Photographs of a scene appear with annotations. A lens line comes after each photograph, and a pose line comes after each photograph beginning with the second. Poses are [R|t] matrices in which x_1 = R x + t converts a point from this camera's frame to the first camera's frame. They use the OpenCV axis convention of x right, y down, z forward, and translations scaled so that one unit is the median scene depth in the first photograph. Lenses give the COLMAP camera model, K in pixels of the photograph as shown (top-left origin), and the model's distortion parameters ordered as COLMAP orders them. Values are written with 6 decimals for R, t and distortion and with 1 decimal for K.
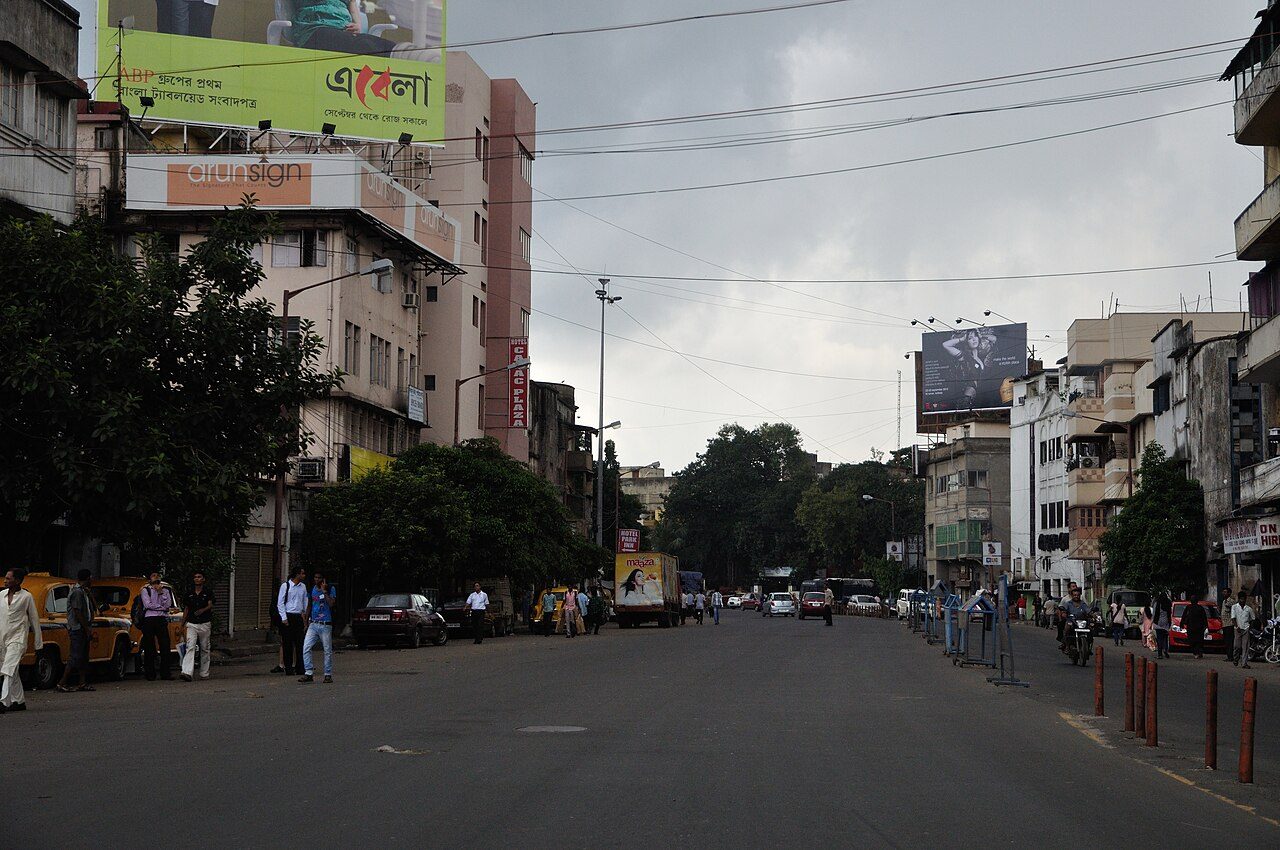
lens RADIAL K [[1852.3, 0, 638.1], [0, 1852.3, 427.3], [0, 0, 1]] dist [0.102646, 0.000000]
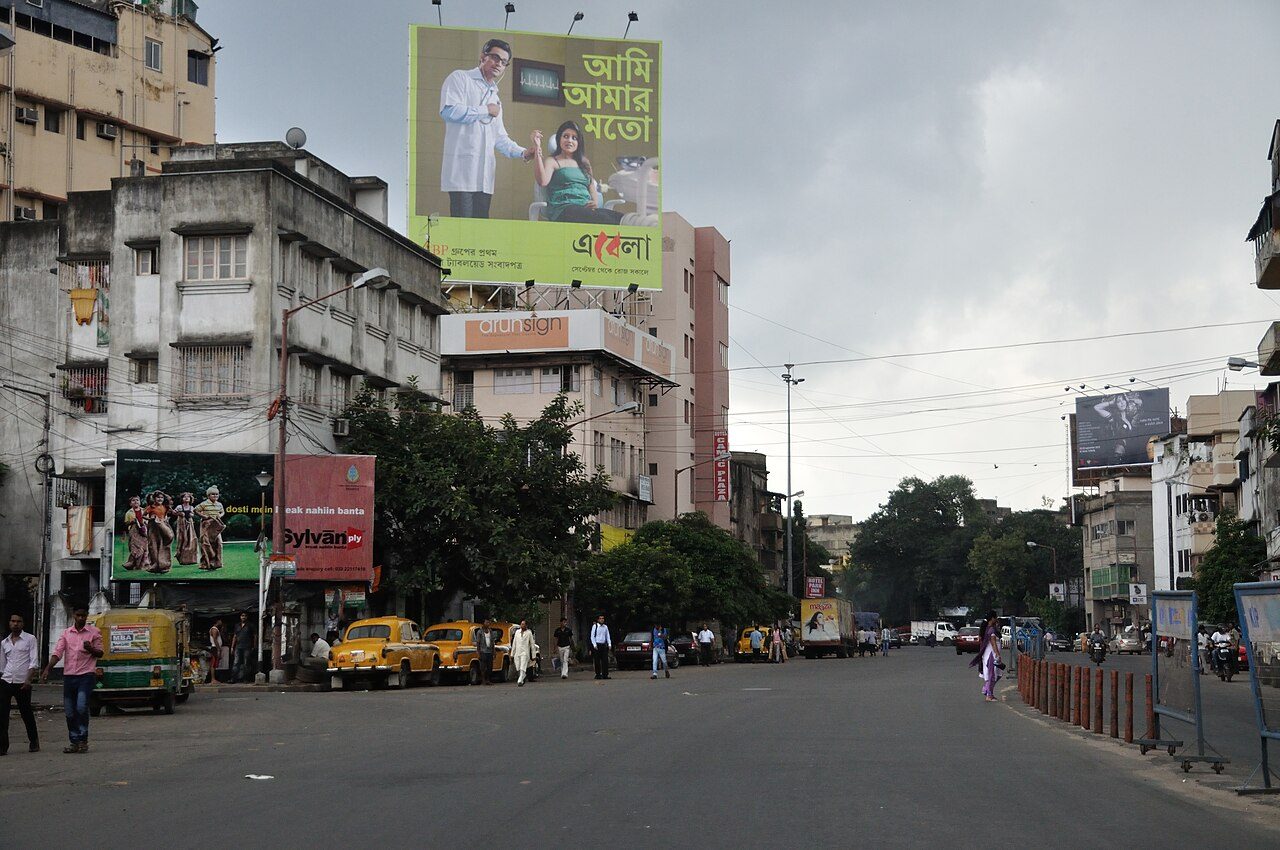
lens RADIAL K [[1852.3, 0, 640.2], [0, 1852.3, 423.1], [0, 0, 1]] dist [0.102646, 0.000000]
pose [[0.994441, -0.022956, -0.102766, 0.011466], [0.020495, 0.999479, -0.024942, -0.022570], [0.103285, 0.022697, 0.994393, -0.268122]]
